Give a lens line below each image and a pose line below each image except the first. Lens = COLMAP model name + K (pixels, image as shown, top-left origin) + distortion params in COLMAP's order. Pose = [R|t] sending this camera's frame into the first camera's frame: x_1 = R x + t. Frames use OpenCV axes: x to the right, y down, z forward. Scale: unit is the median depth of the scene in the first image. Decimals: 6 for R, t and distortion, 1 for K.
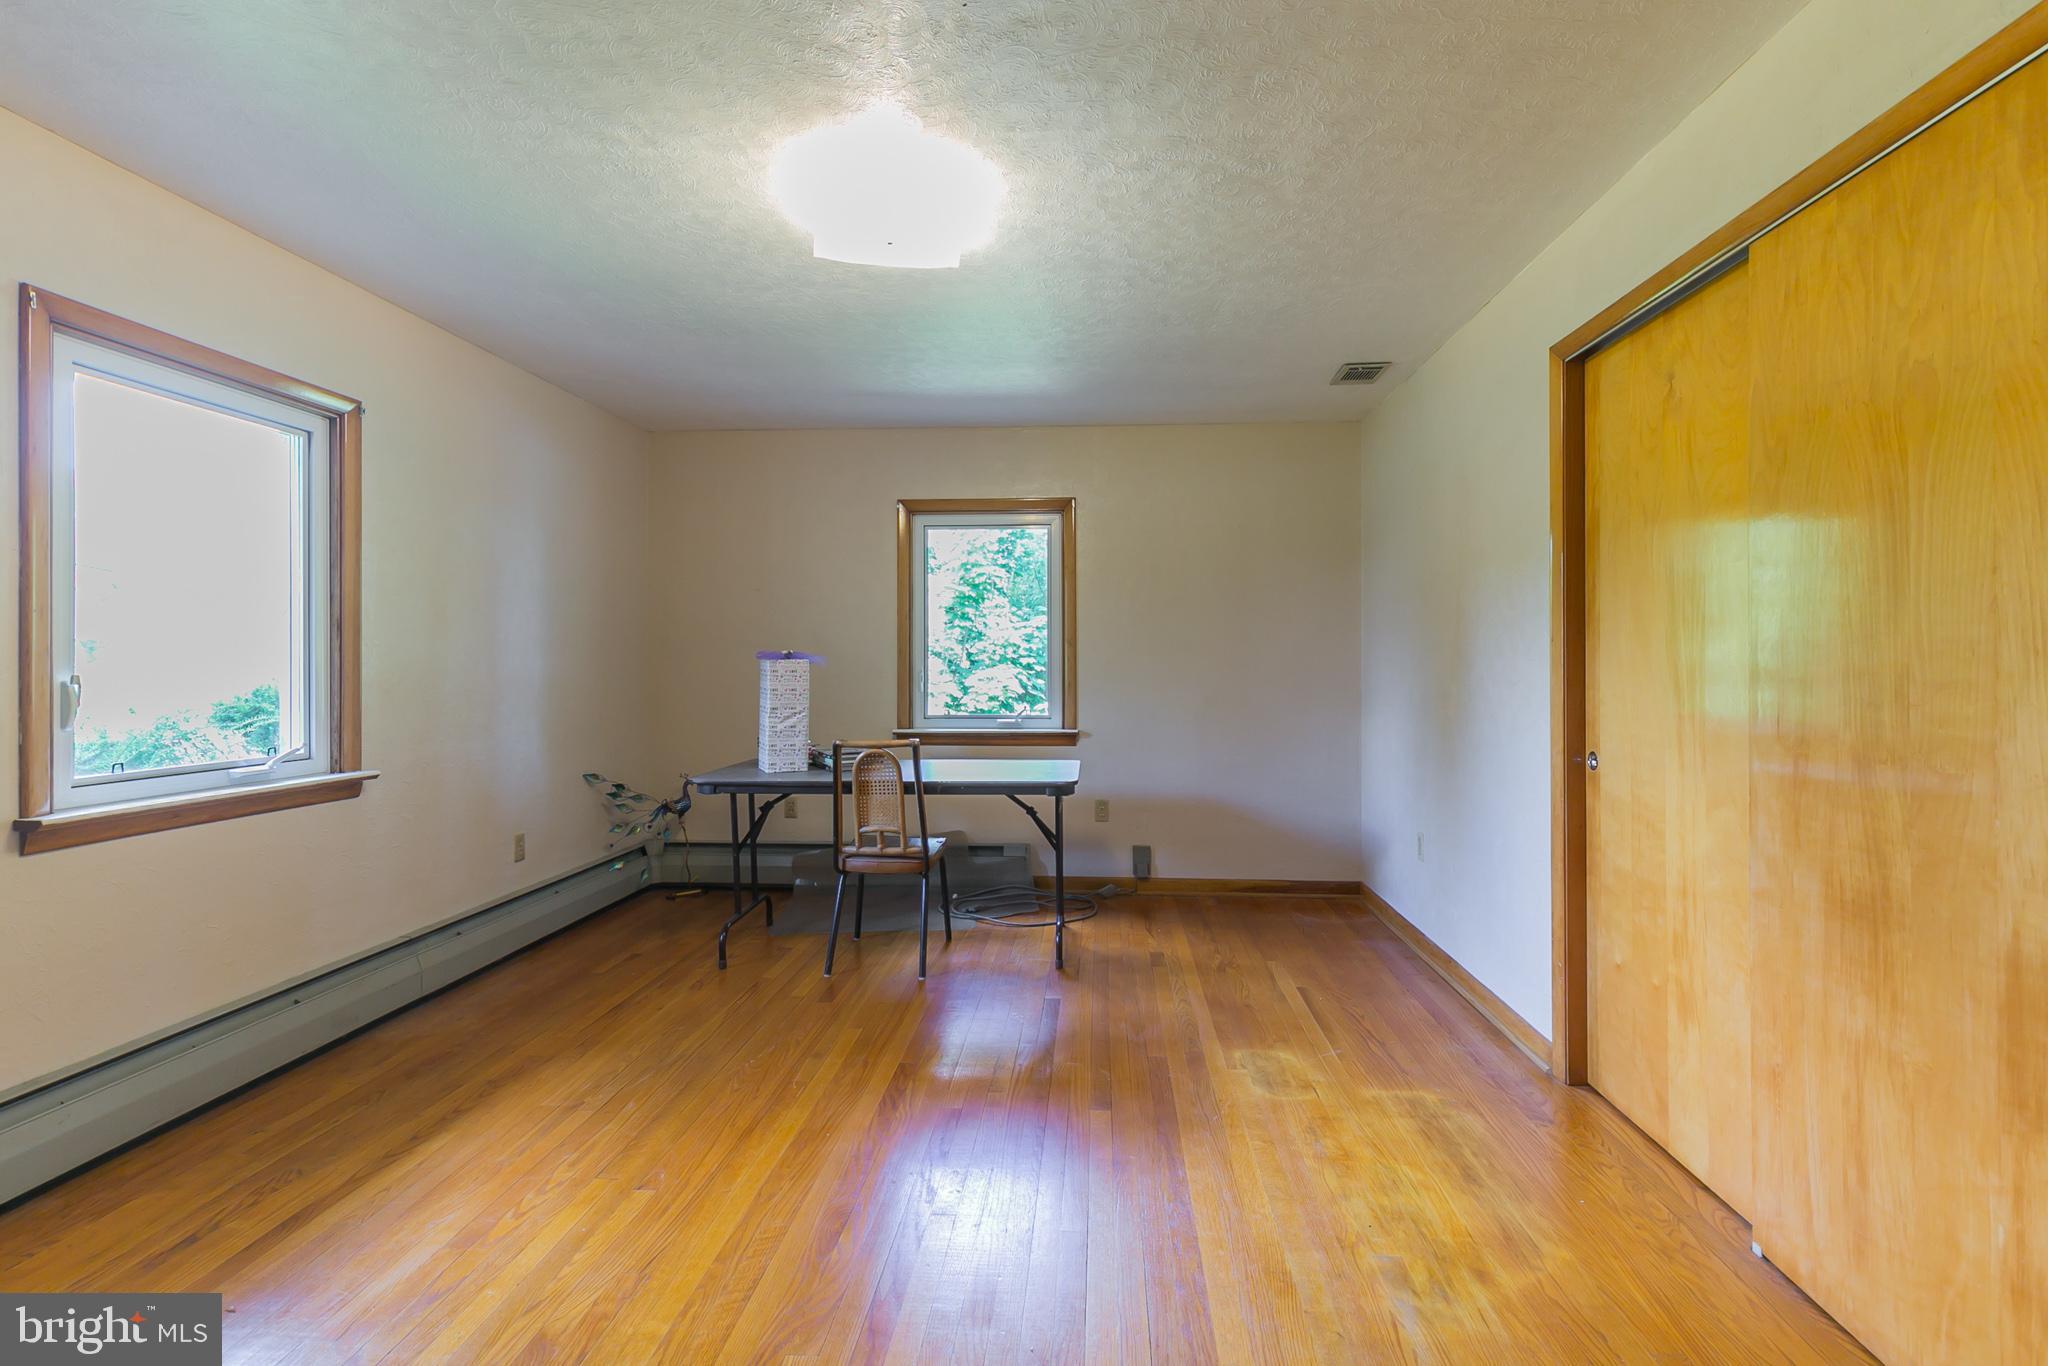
lens RADIAL K [[929.3, 0, 1073.7], [0, 929.3, 667.4], [0, 0, 1]] dist [0.010156, -0.003531]
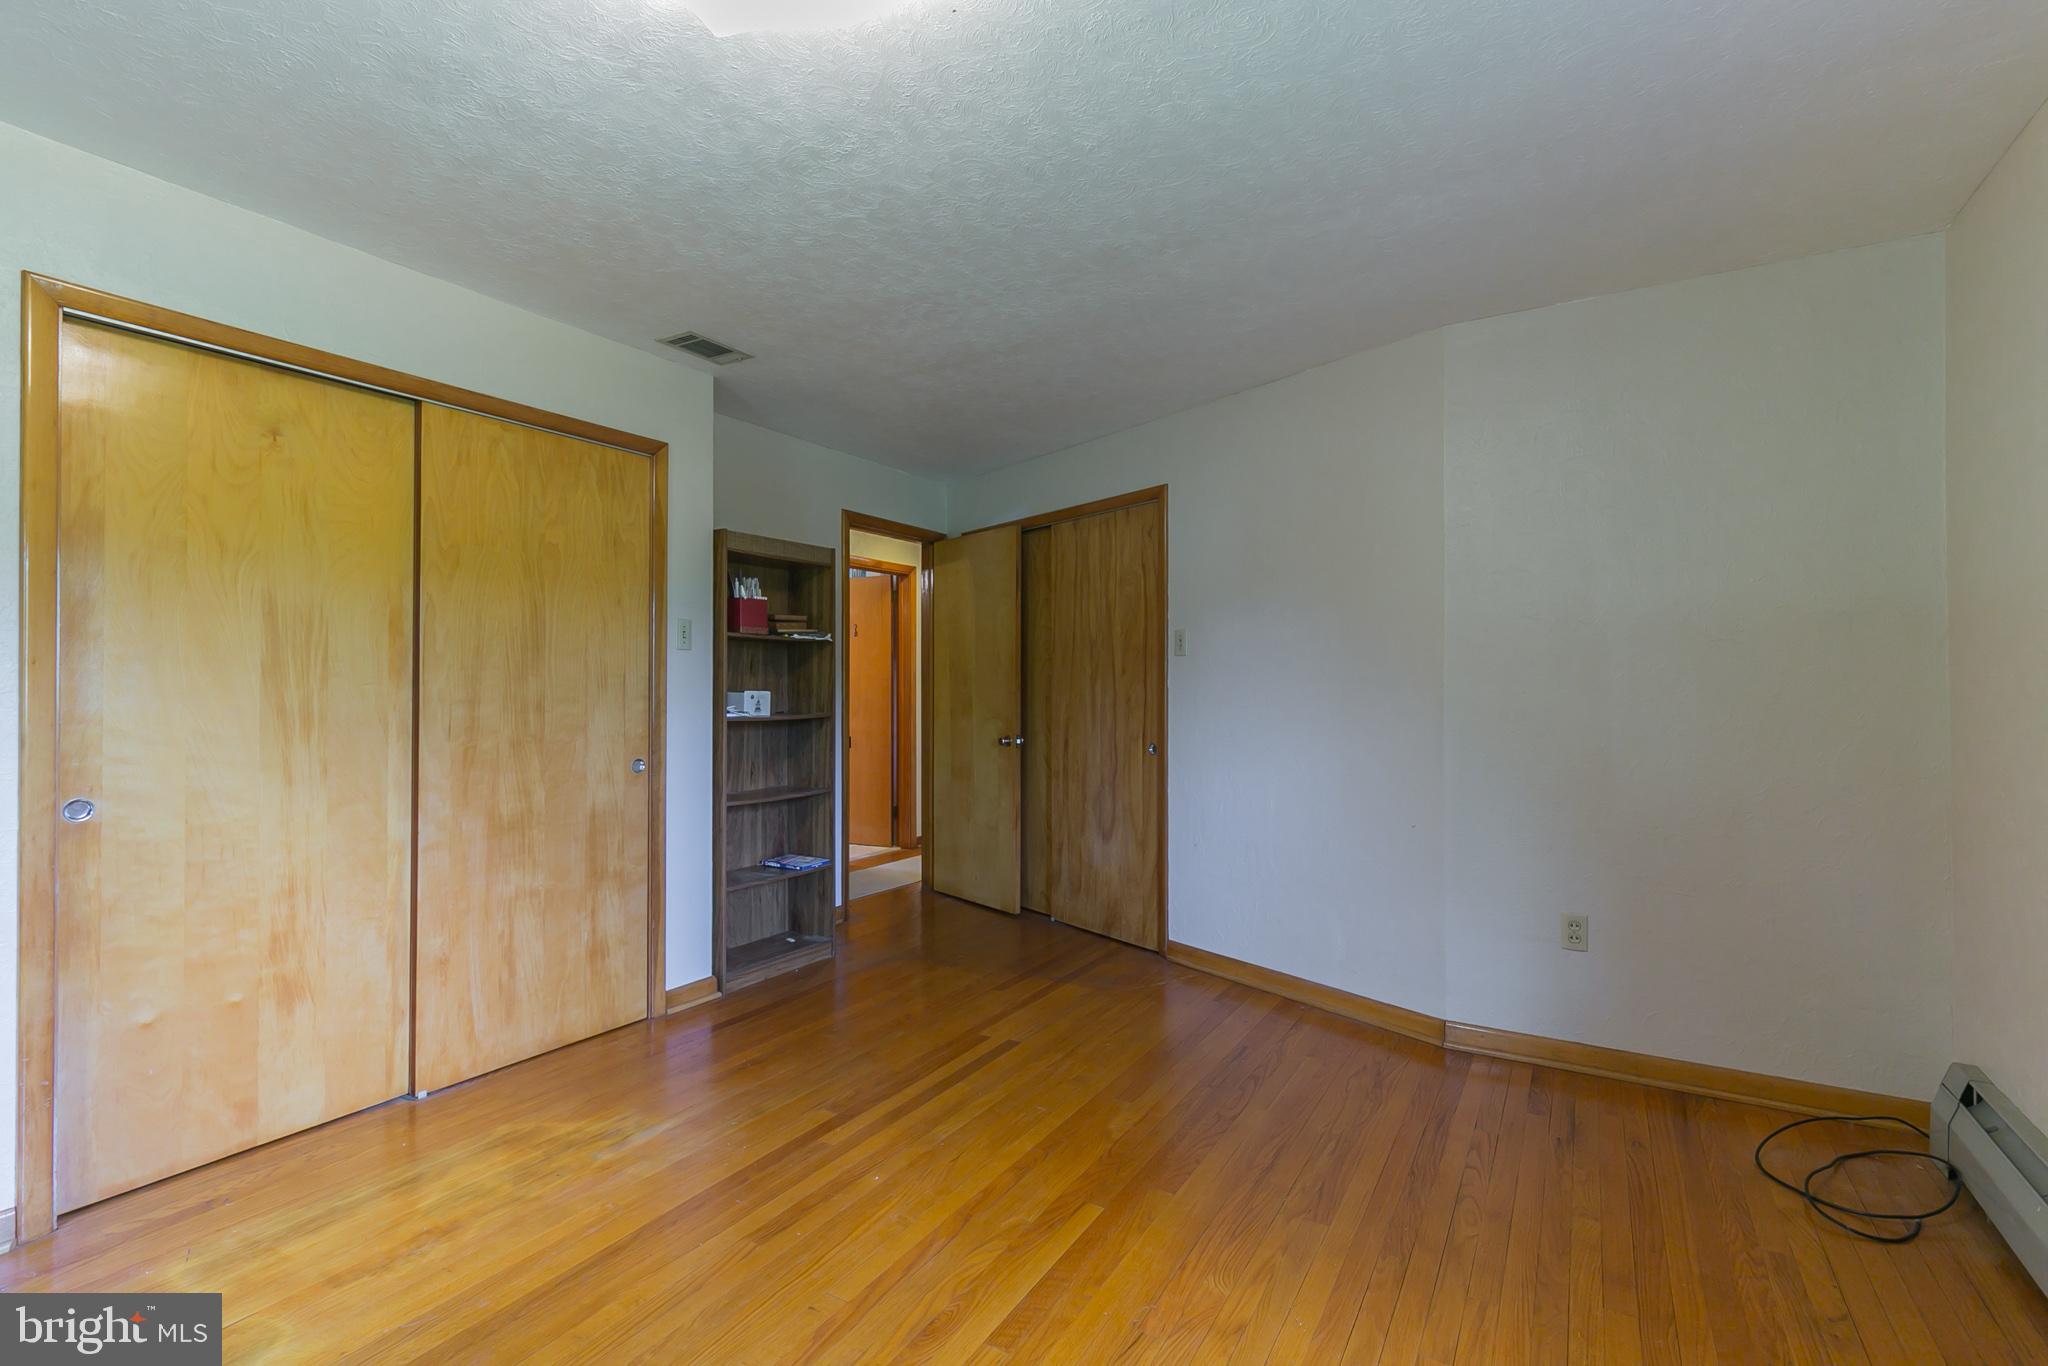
lens RADIAL K [[929.3, 0, 1024.3], [0, 929.3, 681.8], [0, 0, 1]] dist [0.010156, -0.003531]
pose [[-0.870247, 0.003973, 0.492599, -0.890742], [0.003420, 0.999992, -0.002022, -0.013258], [-0.492603, -0.000075, -0.870254, 2.010884]]
